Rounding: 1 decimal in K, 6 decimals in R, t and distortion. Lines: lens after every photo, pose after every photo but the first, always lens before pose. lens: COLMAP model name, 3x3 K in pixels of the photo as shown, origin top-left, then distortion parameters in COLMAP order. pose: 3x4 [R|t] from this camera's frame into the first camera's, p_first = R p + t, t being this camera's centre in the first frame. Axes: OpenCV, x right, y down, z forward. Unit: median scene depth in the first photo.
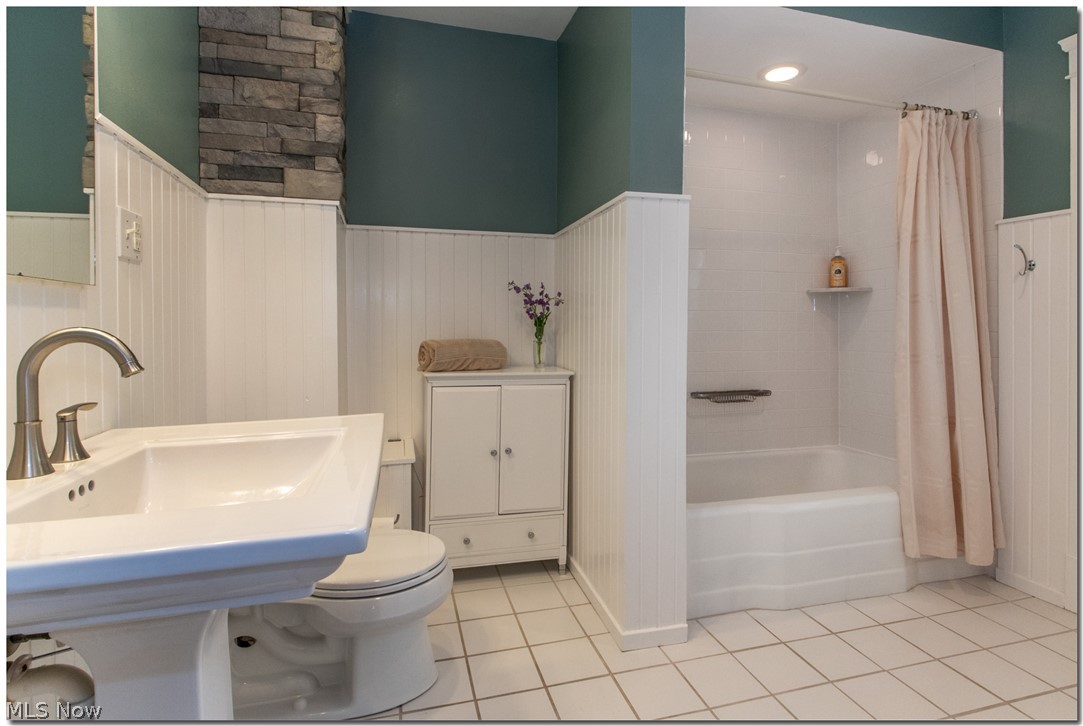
lens RADIAL K [[481.4, 0, 526.9], [0, 481.4, 321.0], [0, 0, 1]] dist [-0.007979, -0.001011]
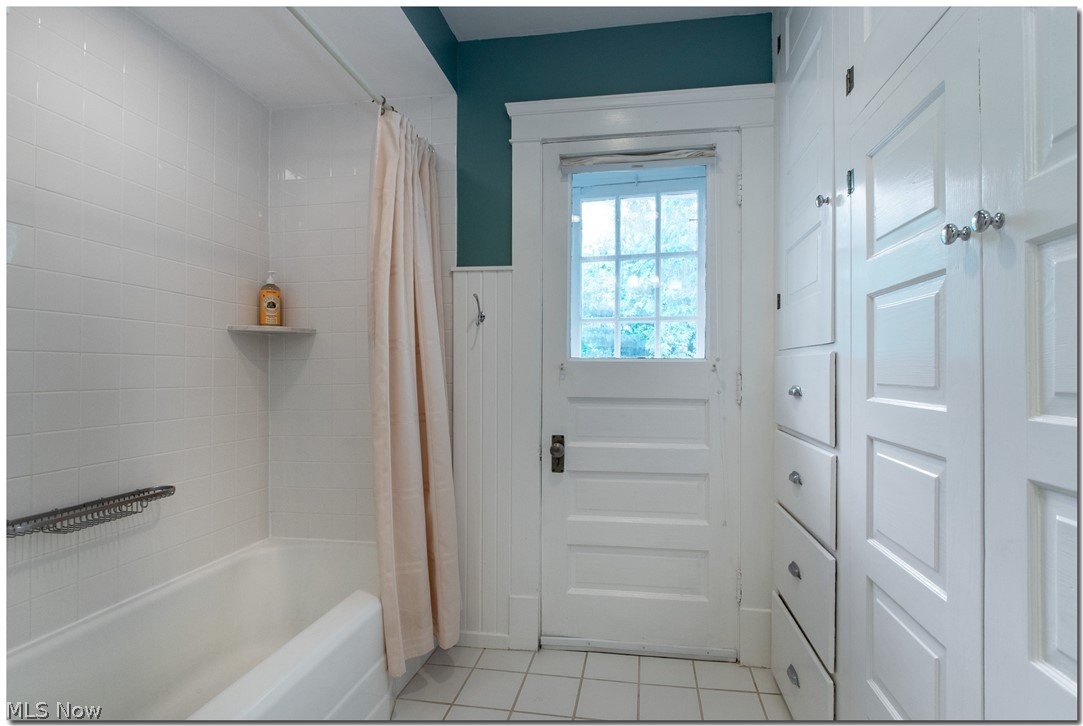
lens RADIAL K [[481.4, 0, 543.5], [0, 481.4, 366.0], [0, 0, 1]] dist [-0.007979, -0.001011]
pose [[0.362588, 0.009350, 0.931903, 0.157521], [-0.003878, 0.999956, -0.008524, -0.004510], [-0.931941, -0.000524, 0.362609, 0.489739]]
